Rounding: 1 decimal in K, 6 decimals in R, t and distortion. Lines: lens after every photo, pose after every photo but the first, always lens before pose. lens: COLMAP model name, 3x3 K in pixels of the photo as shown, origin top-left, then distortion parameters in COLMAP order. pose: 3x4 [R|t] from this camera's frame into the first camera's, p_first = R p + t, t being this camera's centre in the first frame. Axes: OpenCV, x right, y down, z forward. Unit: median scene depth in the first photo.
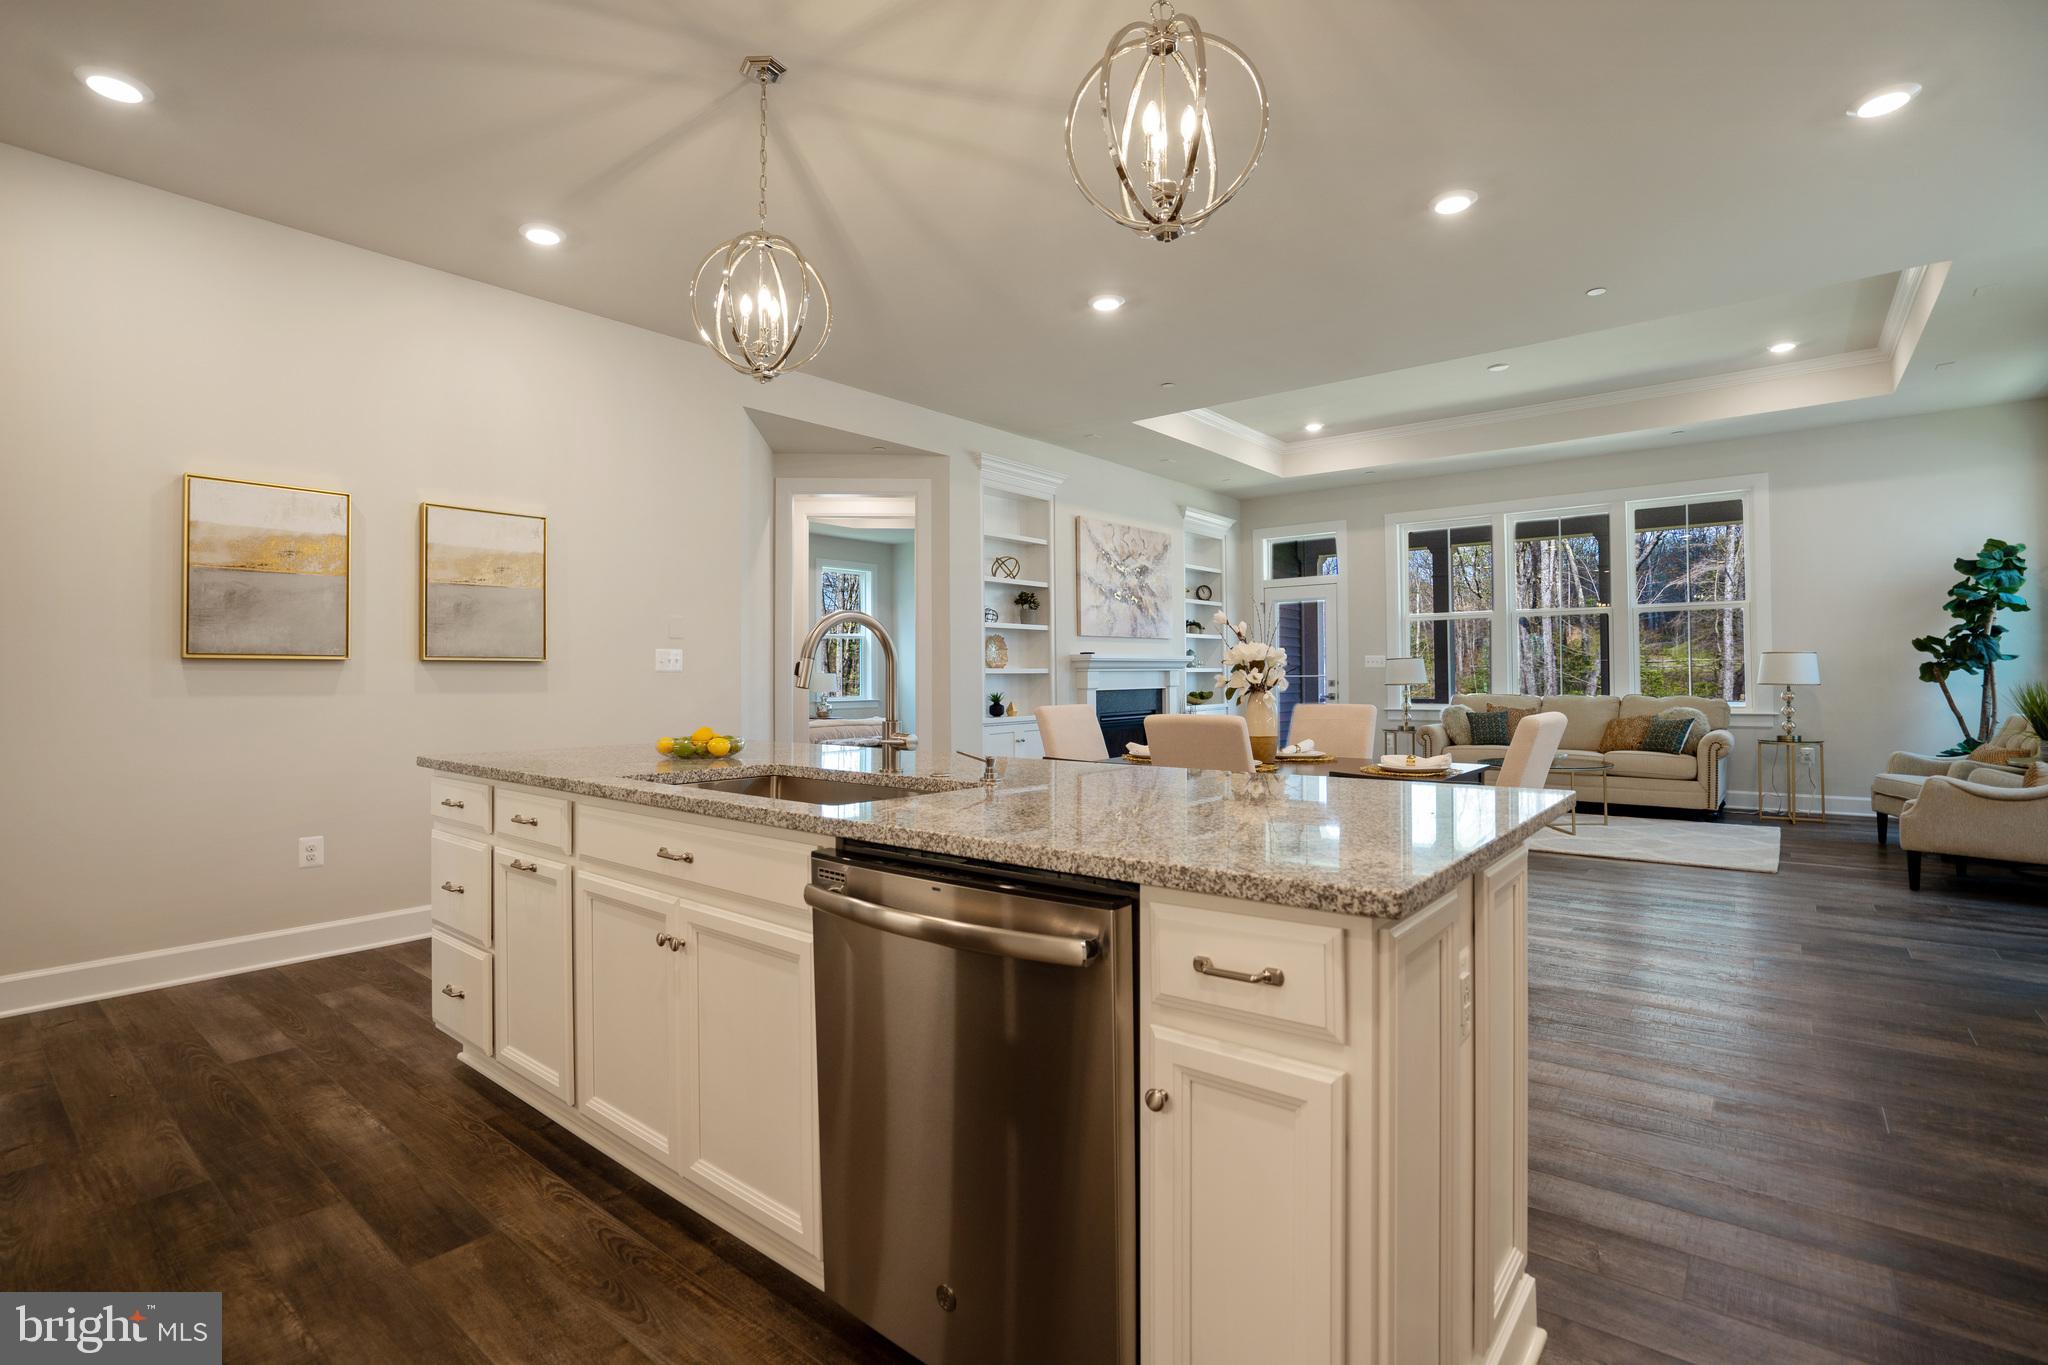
lens RADIAL K [[953.3, 0, 1031.8], [0, 953.3, 660.8], [0, 0, 1]] dist [-0.035126, 0.014789]
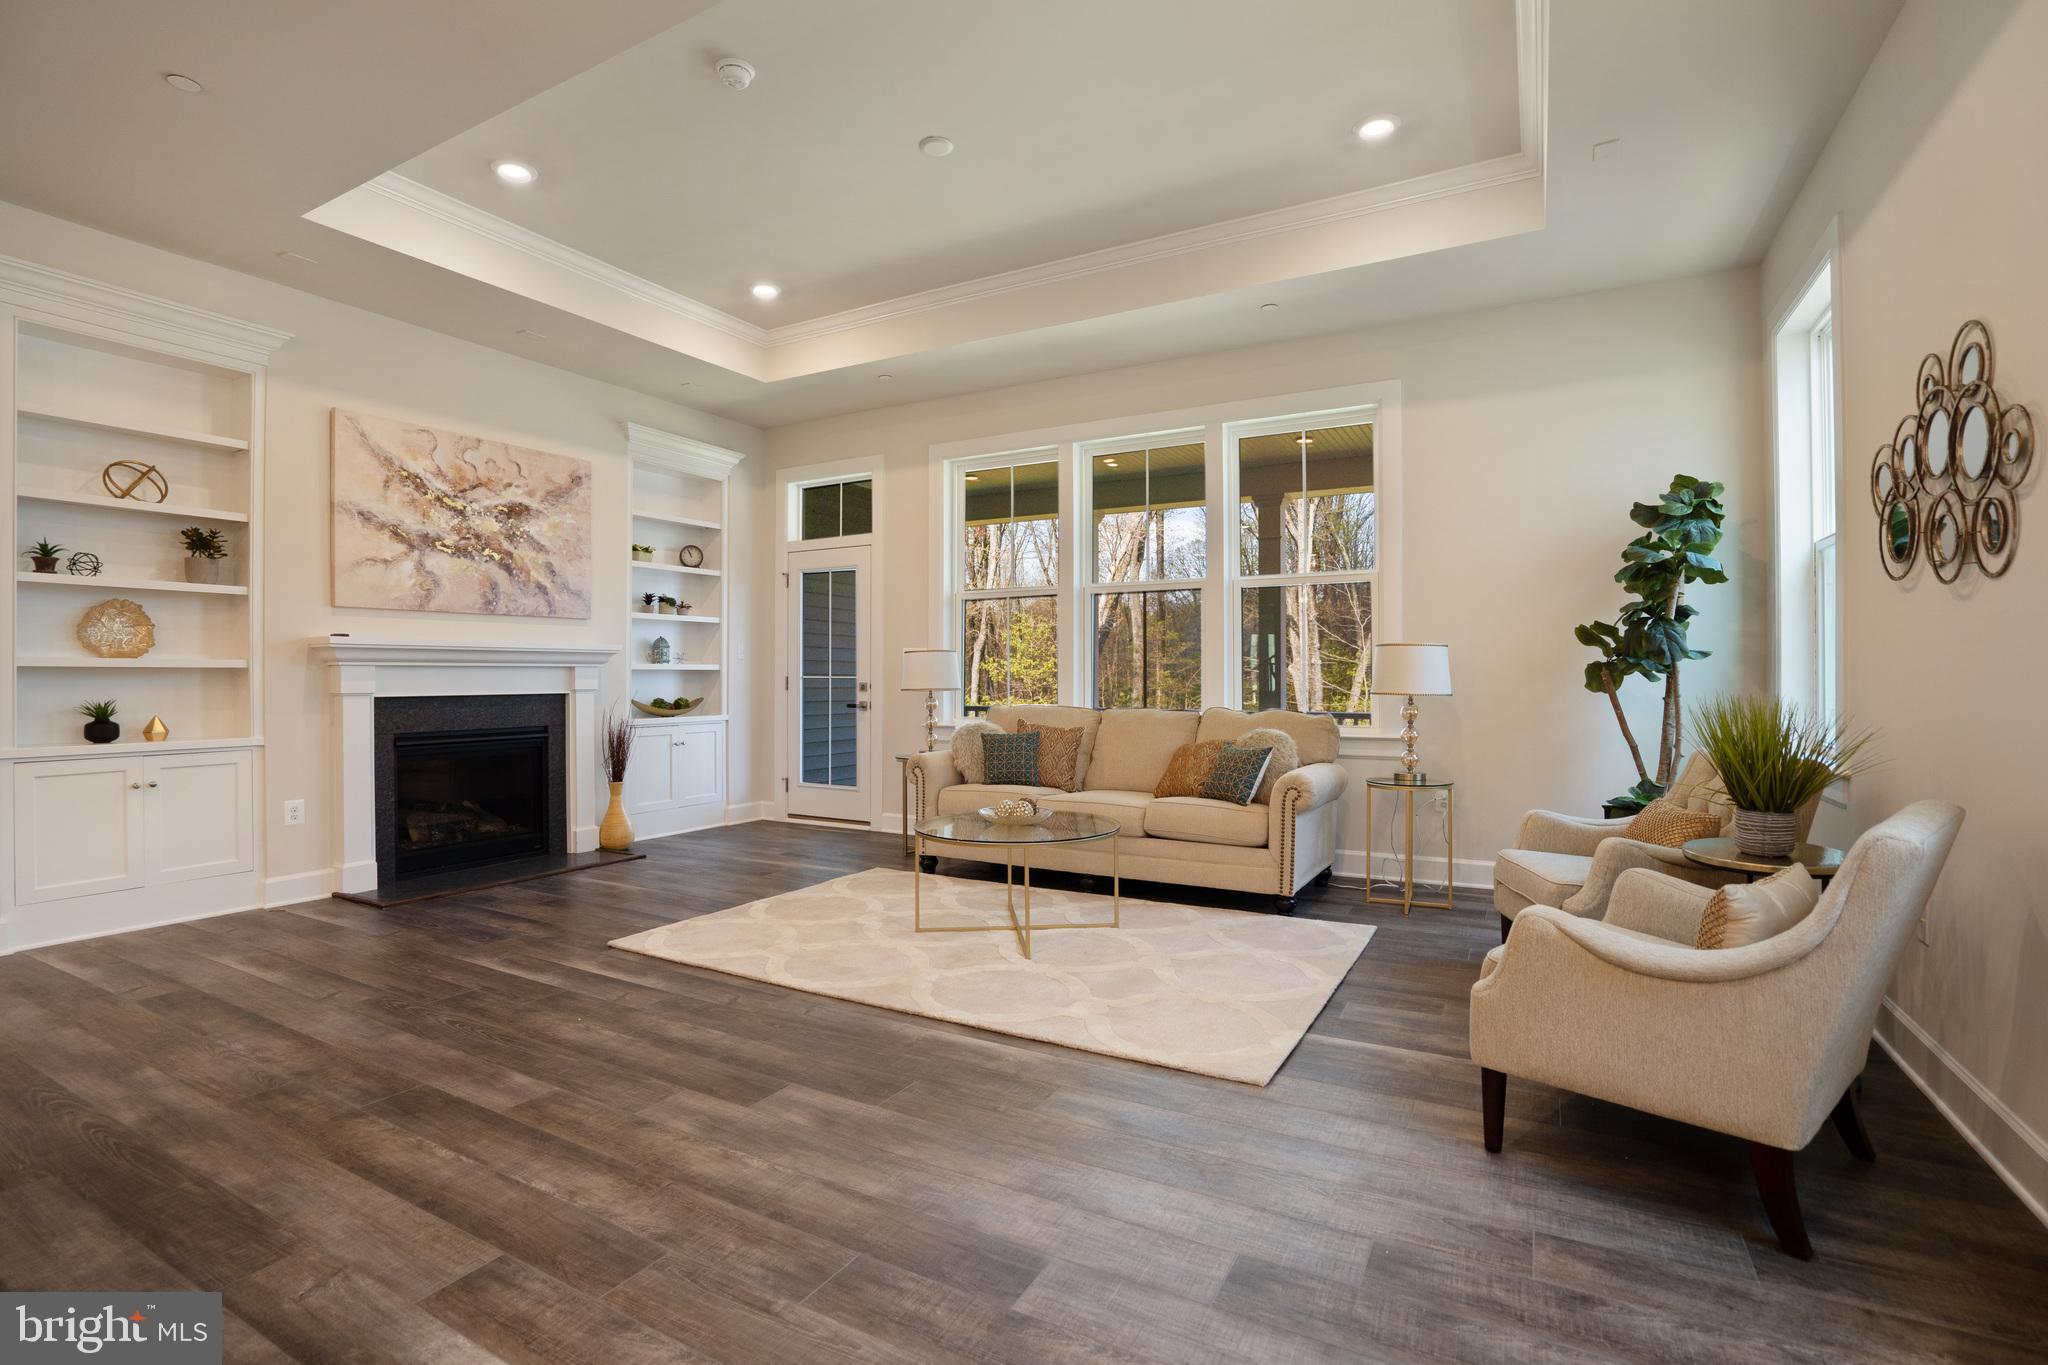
lens RADIAL K [[960.4, 0, 1003.9], [0, 960.4, 676.0], [0, 0, 1]] dist [-0.061674, 0.029393]
pose [[0.987708, 0.007318, 0.156142, 0.436134], [-0.009680, 0.999850, 0.014375, 0.005713], [-0.156013, -0.015710, 0.987630, 0.403032]]
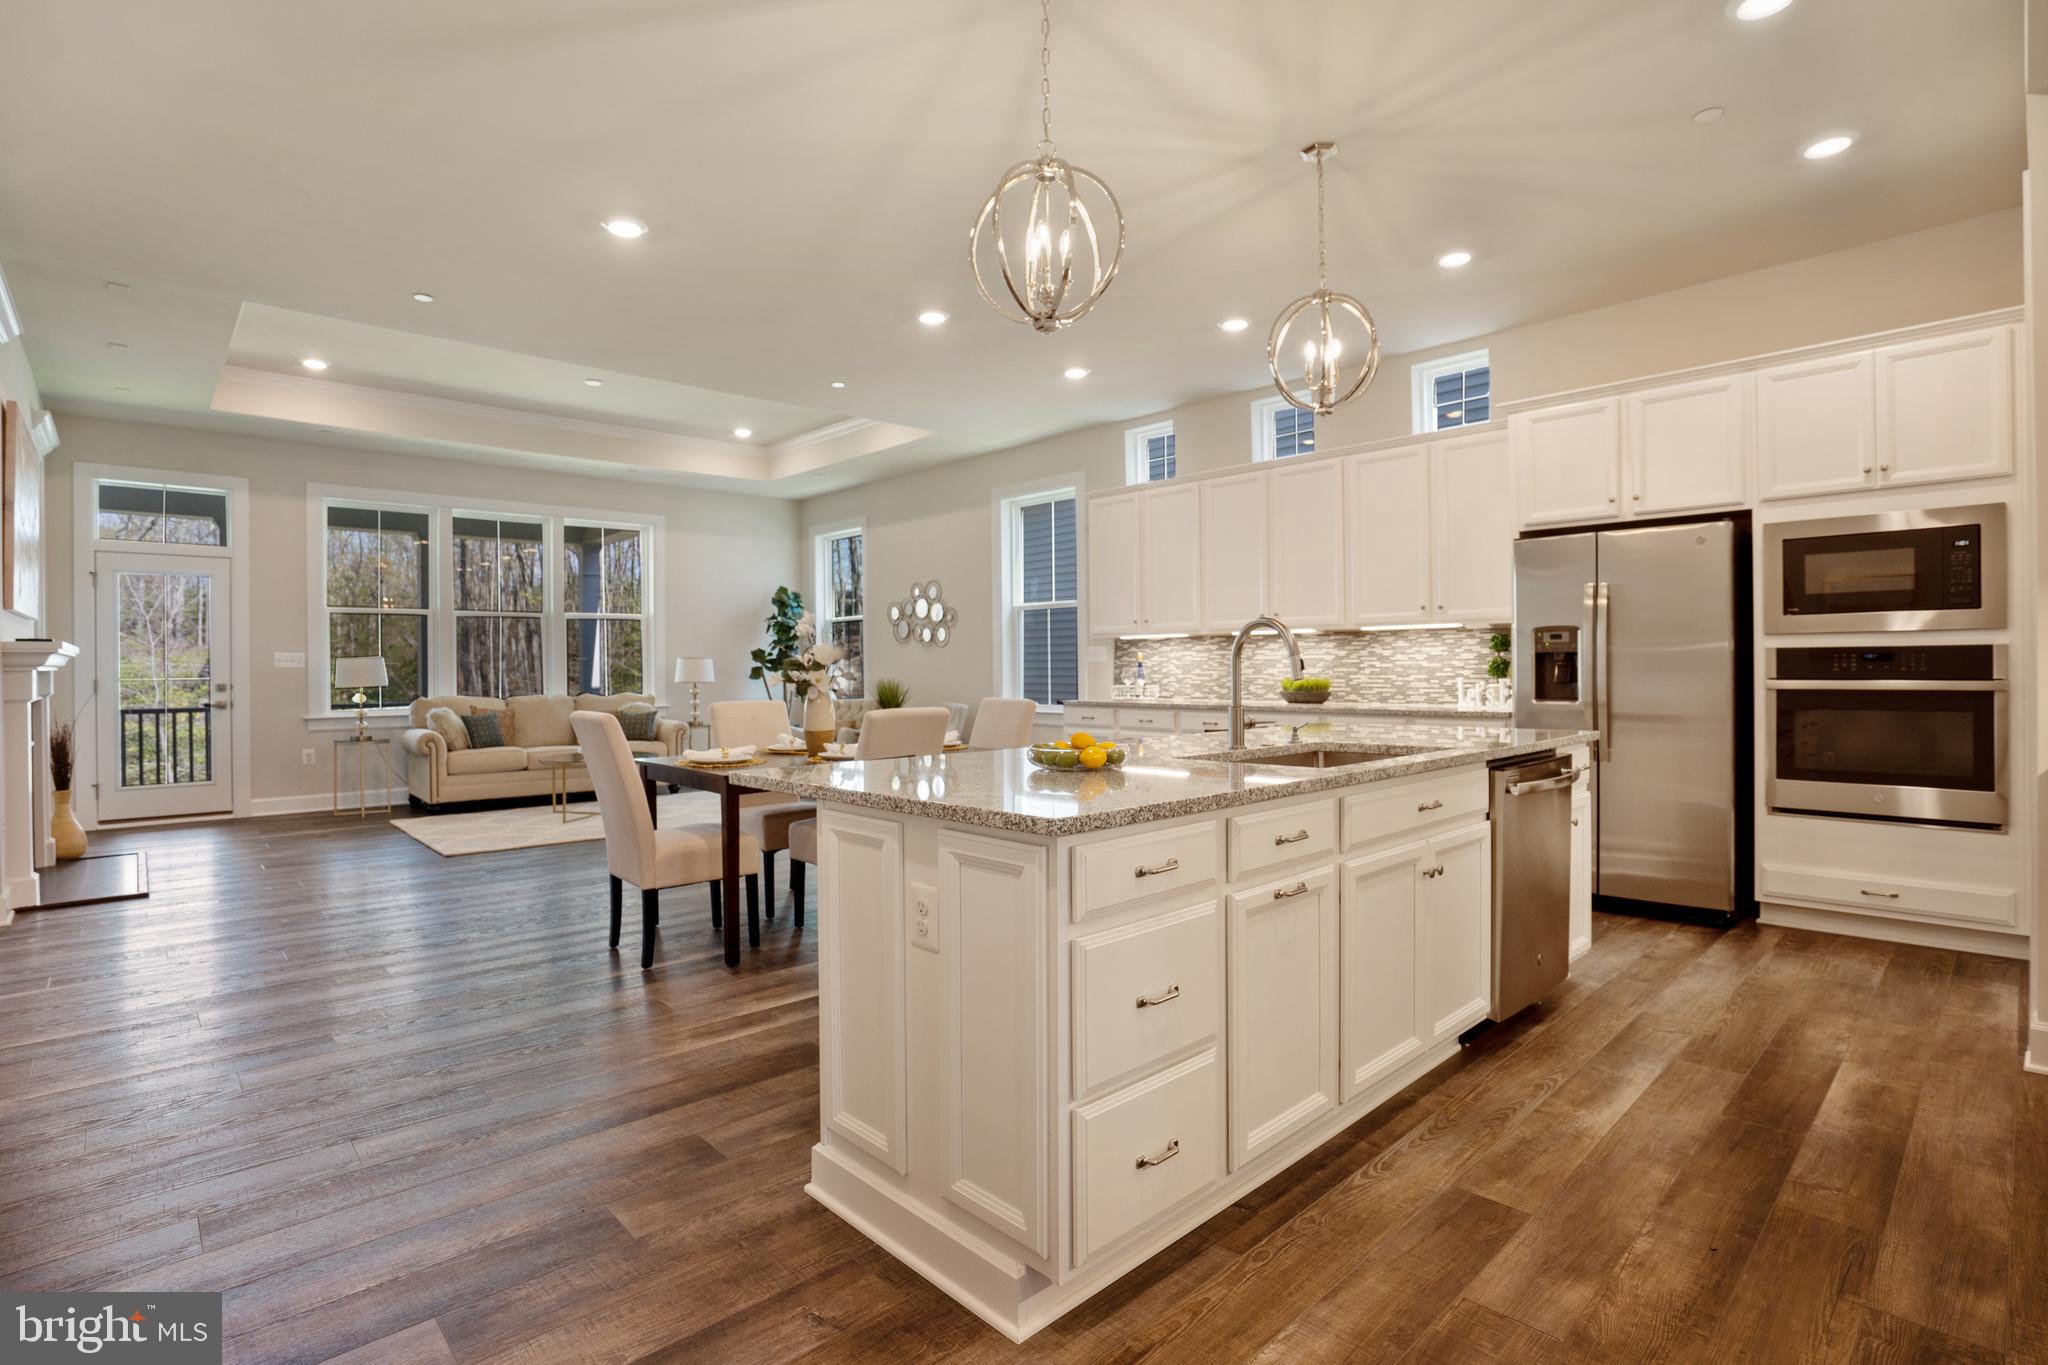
lens RADIAL K [[960.4, 0, 1003.9], [0, 960.4, 676.0], [0, 0, 1]] dist [-0.061674, 0.029393]
pose [[0.154485, -0.005215, 0.987981, -0.467369], [-0.007027, 0.999955, 0.006377, 0.006465], [-0.987970, -0.007928, 0.154441, 0.369398]]
